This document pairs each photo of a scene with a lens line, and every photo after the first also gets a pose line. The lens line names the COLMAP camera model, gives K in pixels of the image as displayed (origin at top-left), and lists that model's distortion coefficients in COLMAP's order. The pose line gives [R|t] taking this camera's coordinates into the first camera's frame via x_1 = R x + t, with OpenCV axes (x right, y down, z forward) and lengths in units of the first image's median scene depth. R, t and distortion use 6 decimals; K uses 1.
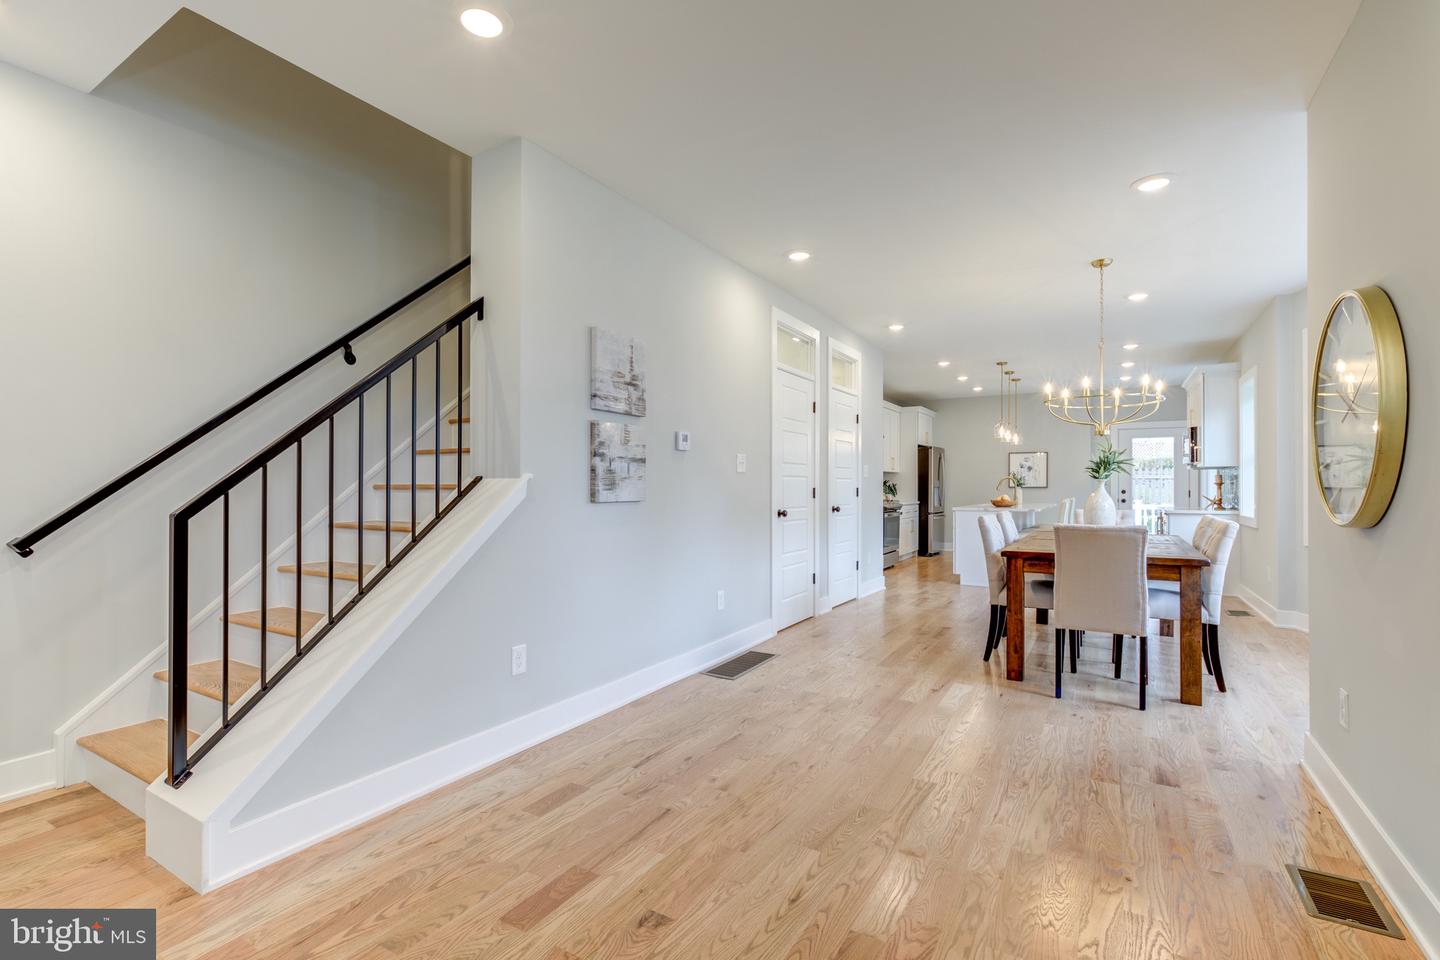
lens RADIAL K [[655.3, 0, 718.8], [0, 655.3, 484.0], [0, 0, 1]] dist [-0.001104, 0.000299]
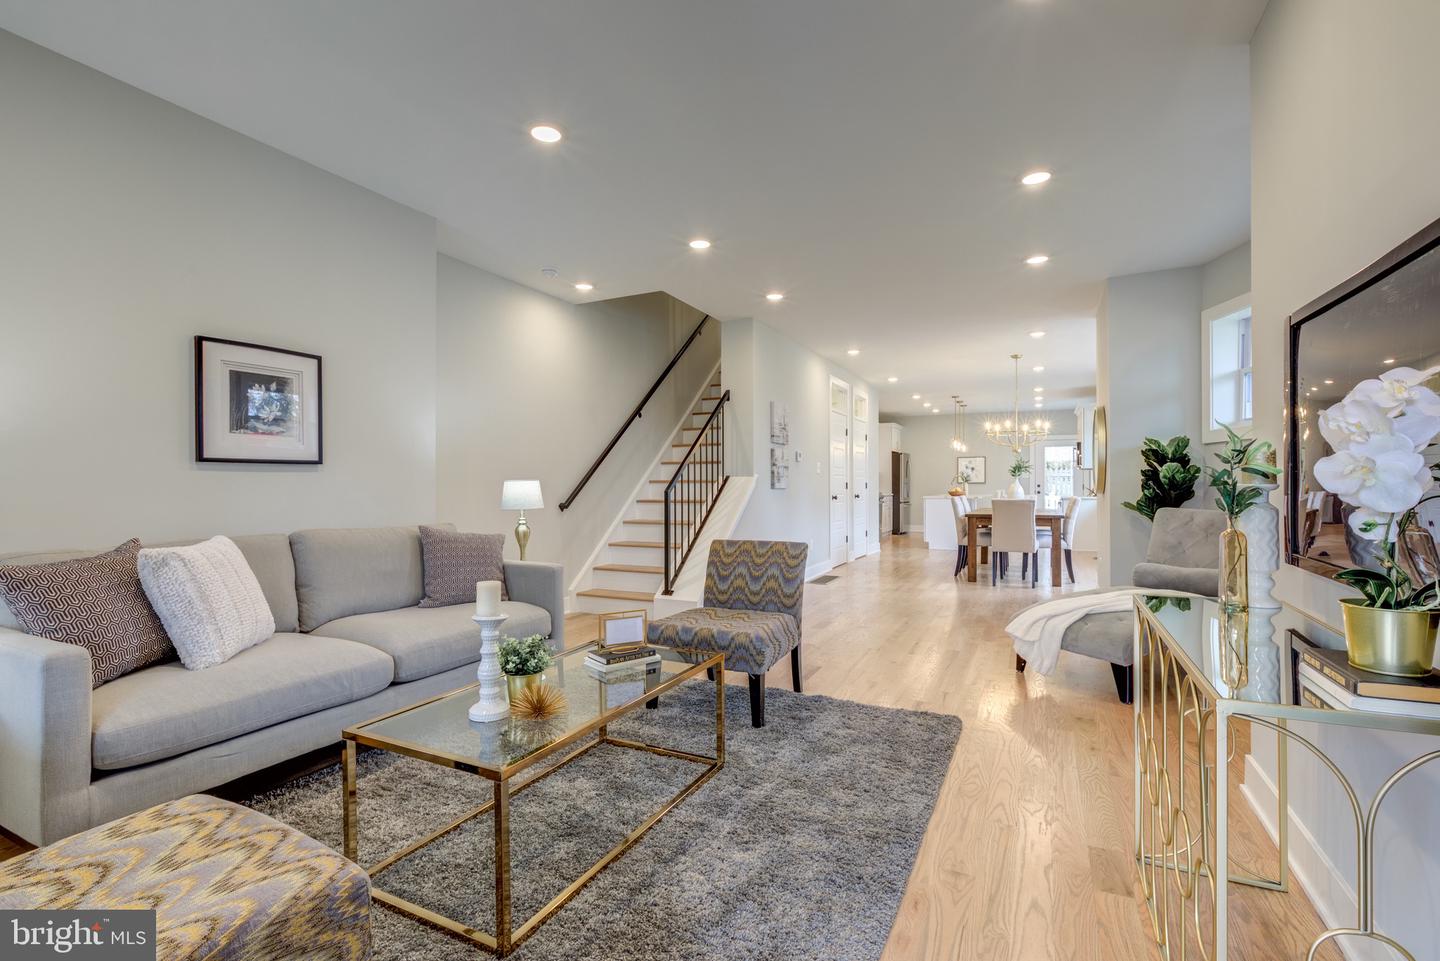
lens RADIAL K [[645.4, 0, 720.0], [0, 645.4, 480.5], [0, 0, 1]] dist [-0.003692, -0.000189]
pose [[0.996917, -0.003308, 0.078389, -0.399371], [0.003553, 0.999989, -0.002995, 0.006421], [-0.078378, 0.003264, 0.996918, -0.763565]]
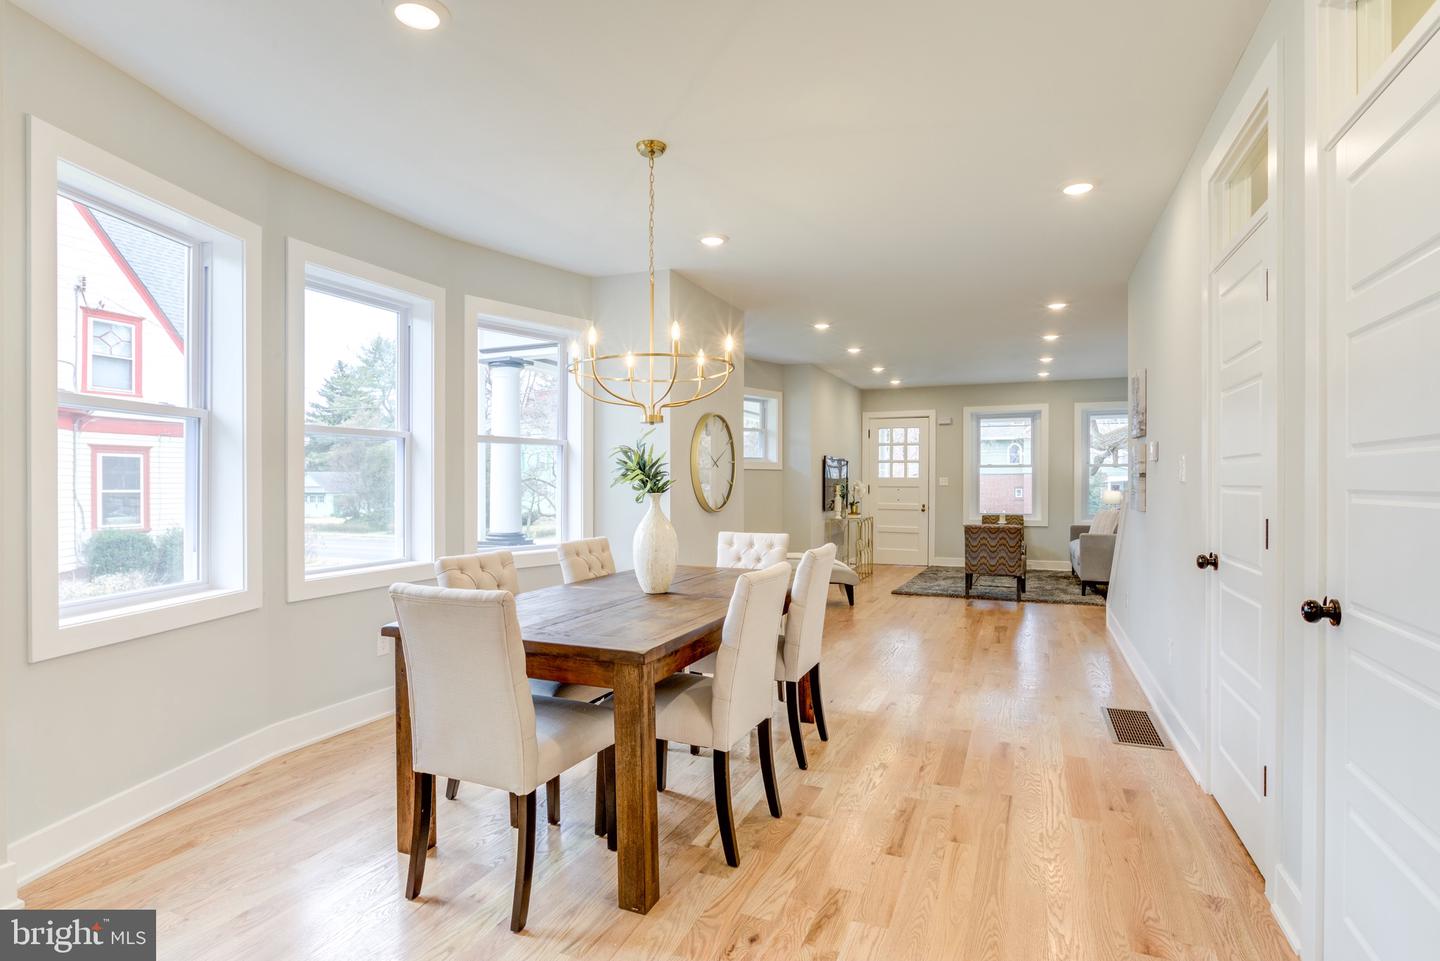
lens RADIAL K [[729.9, 0, 727.5], [0, 729.9, 480.4], [0, 0, 1]] dist [-0.004748, -0.000128]
pose [[-0.988367, -0.001919, -0.152073, 0.661774], [-0.000888, 0.999976, -0.006847, -0.015140], [0.152083, -0.006632, -0.988345, 1.820122]]
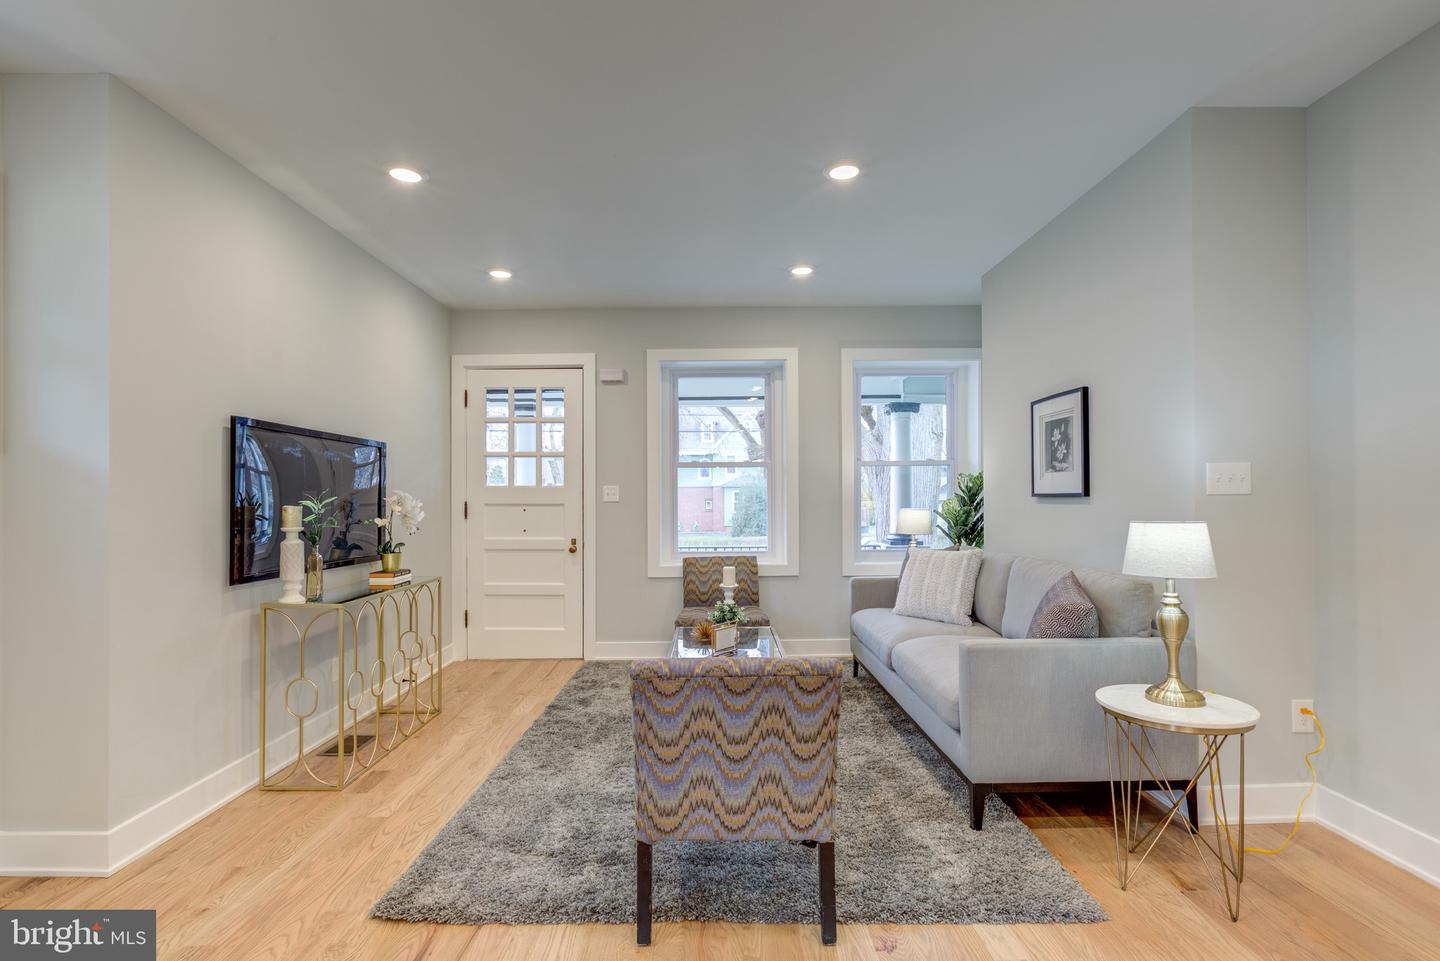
lens RADIAL K [[655.3, 0, 718.8], [0, 655.3, 484.5], [0, 0, 1]] dist [-0.001104, 0.000299]
pose [[-0.849472, -0.003872, -0.527620, -0.045128], [0.007387, 0.999788, -0.019230, -0.021682], [0.527582, -0.020233, -0.849263, 0.460425]]
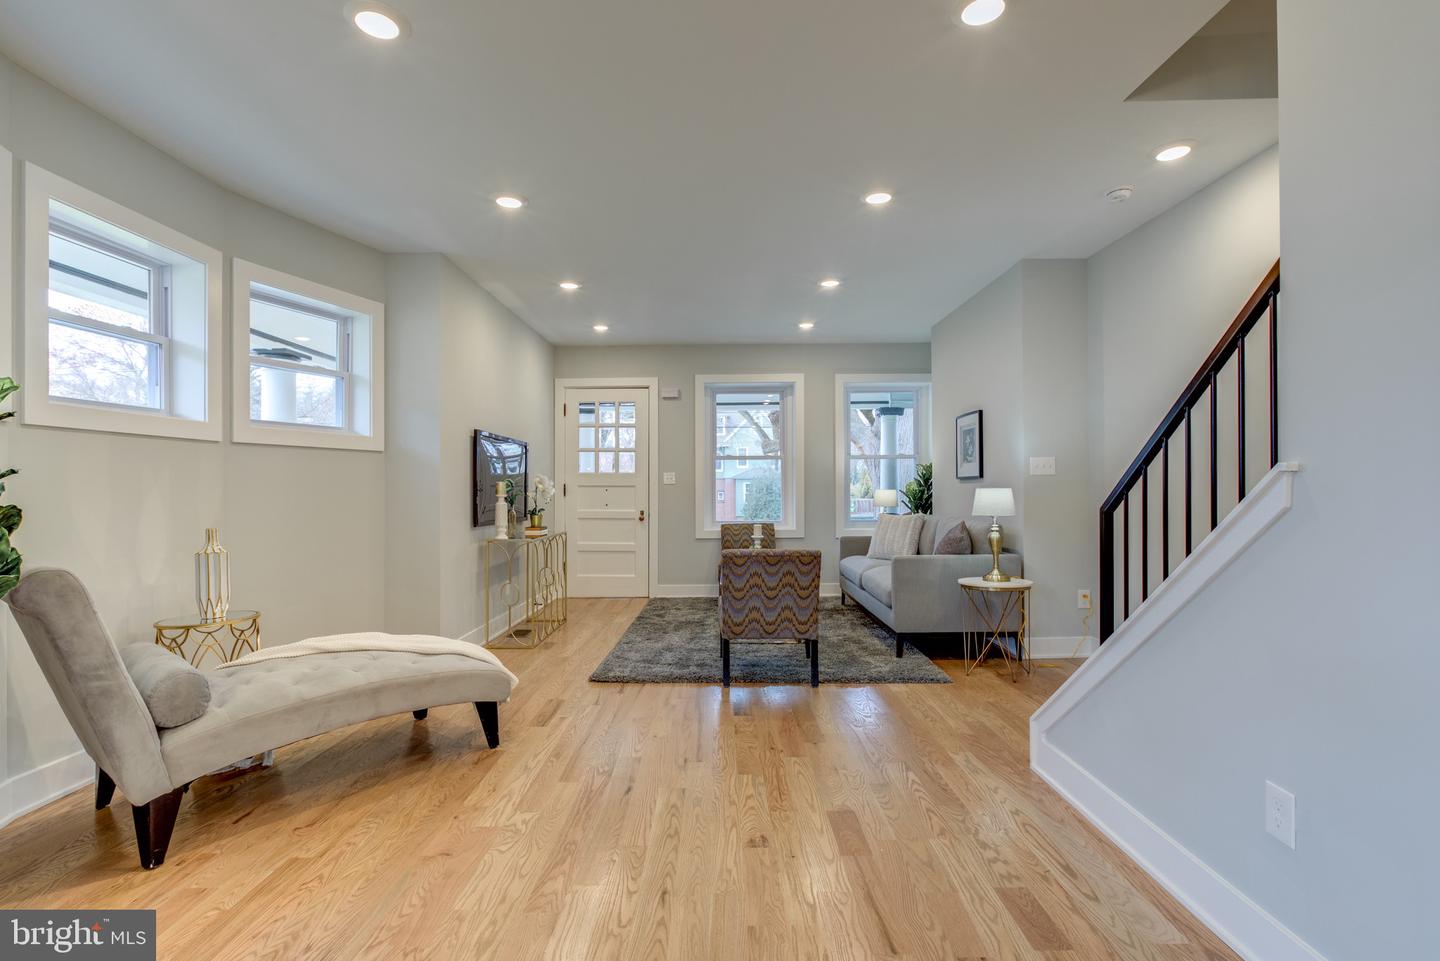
lens RADIAL K [[655.3, 0, 718.8], [0, 655.3, 484.5], [0, 0, 1]] dist [-0.001104, 0.000299]
pose [[-0.856632, 0.000551, -0.515928, 0.249015], [0.005418, 0.999954, -0.007927, 0.000769], [0.515900, -0.009585, -0.856595, 0.840897]]
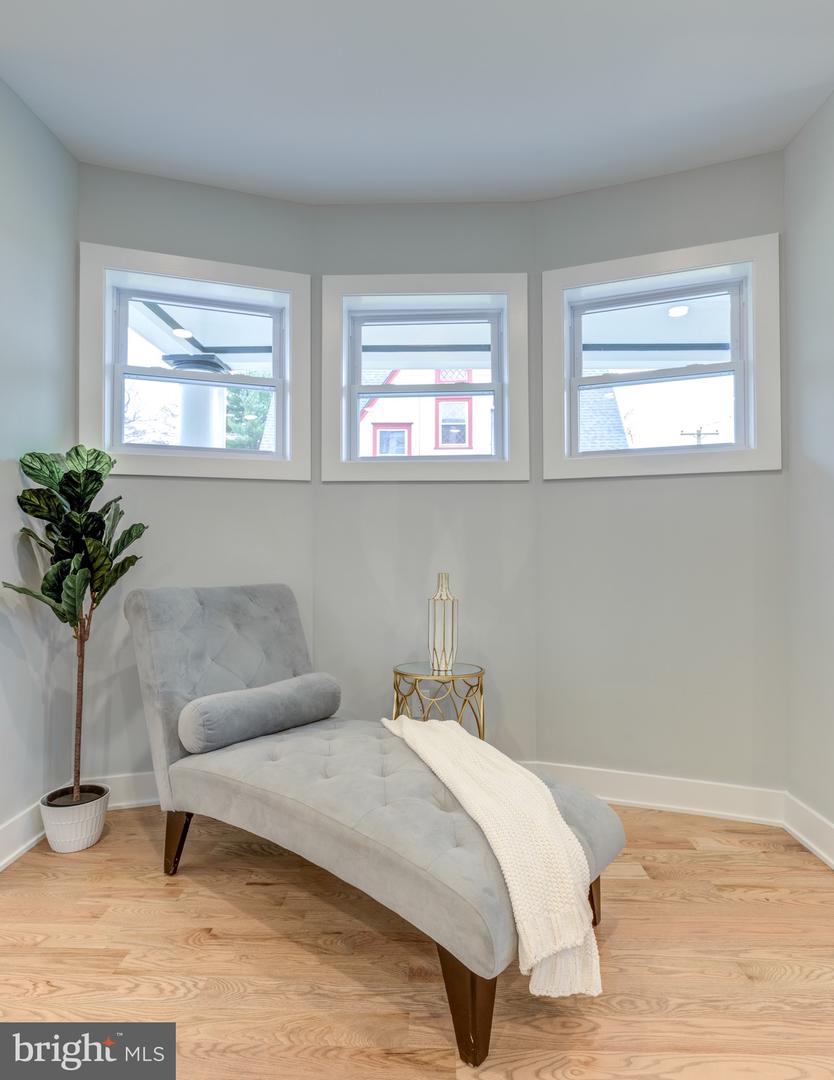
lens RADIAL K [[615.5, 0, 417.0], [0, 615.5, 540.0], [0, 0, 1]] dist [0.001363, 0.000570]
pose [[-0.495651, 0.018637, 0.868322, -0.166178], [-0.006421, 0.999664, -0.025121, 0.022232], [-0.868498, -0.018027, -0.495365, 0.292789]]
